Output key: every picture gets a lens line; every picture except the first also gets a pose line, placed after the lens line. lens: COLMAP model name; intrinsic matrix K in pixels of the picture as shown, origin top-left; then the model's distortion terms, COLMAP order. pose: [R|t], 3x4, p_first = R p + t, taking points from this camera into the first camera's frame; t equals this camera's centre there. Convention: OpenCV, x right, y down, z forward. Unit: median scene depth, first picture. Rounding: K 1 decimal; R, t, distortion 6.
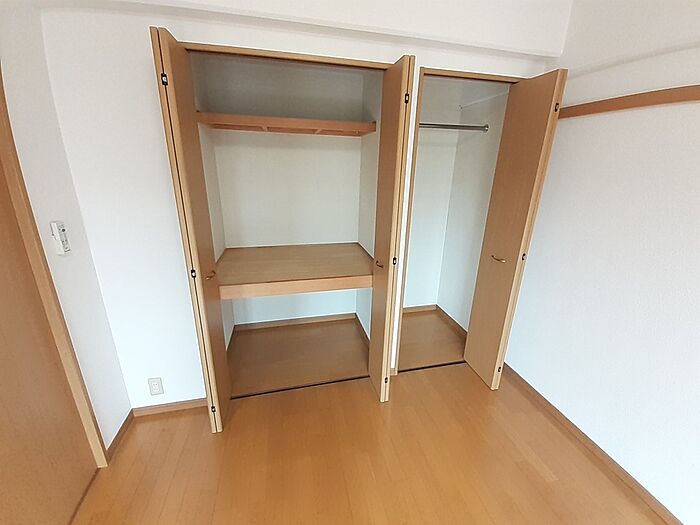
lens RADIAL K [[282.6, 0, 345.9], [0, 282.6, 257.5], [0, 0, 1]] dist [-0.018322, -0.000319]
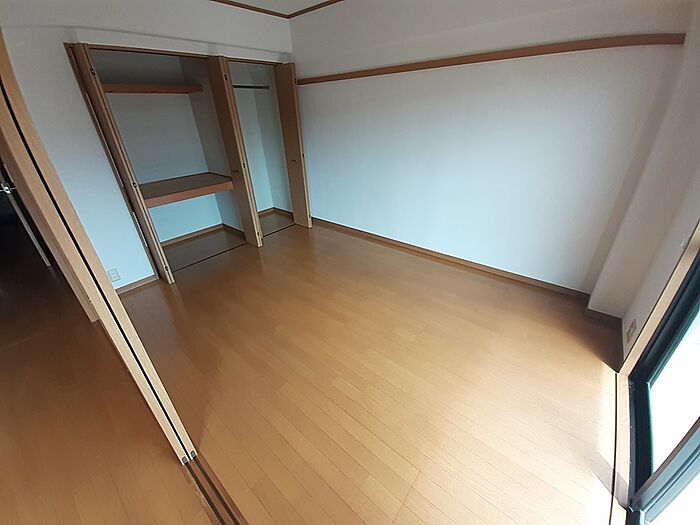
lens RADIAL K [[282.6, 0, 345.9], [0, 282.6, 257.5], [0, 0, 1]] dist [-0.018322, -0.000319]
pose [[0.803560, -0.332901, 0.493425, -0.354966], [0.233930, 0.938897, 0.252487, 0.228071], [-0.547329, -0.087461, 0.832335, -0.881948]]
